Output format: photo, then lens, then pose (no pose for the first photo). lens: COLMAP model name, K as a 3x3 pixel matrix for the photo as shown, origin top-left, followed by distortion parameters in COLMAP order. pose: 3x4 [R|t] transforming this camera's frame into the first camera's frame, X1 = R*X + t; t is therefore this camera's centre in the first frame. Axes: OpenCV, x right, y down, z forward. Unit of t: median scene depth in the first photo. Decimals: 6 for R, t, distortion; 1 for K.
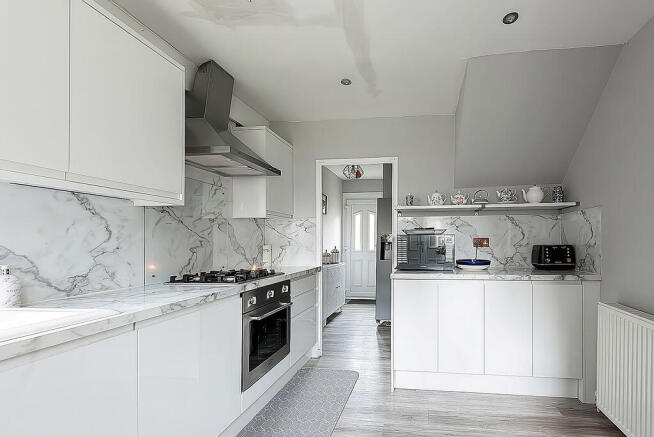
lens RADIAL K [[272.2, 0, 327.0], [0, 272.2, 242.0], [0, 0, 1]] dist [-0.001794, -0.000392]
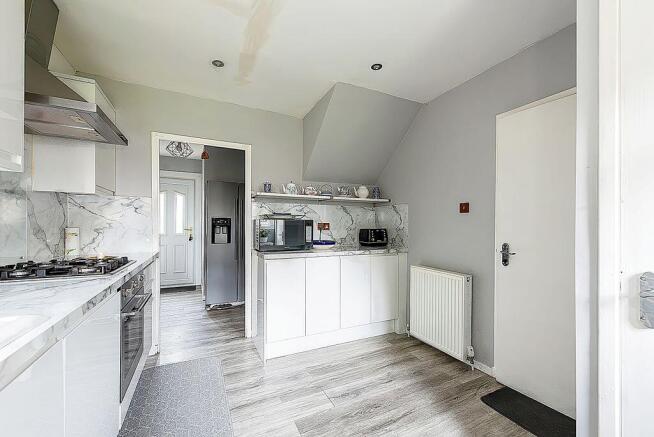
lens RADIAL K [[281.8, 0, 273.5], [0, 281.8, 224.4], [0, 0, 1]] dist [0.001462, 0.000008]
pose [[0.856411, 0.011767, 0.516160, -0.328343], [-0.009734, 0.999931, -0.006645, 0.003455], [-0.516203, 0.000666, 0.856466, 0.018212]]
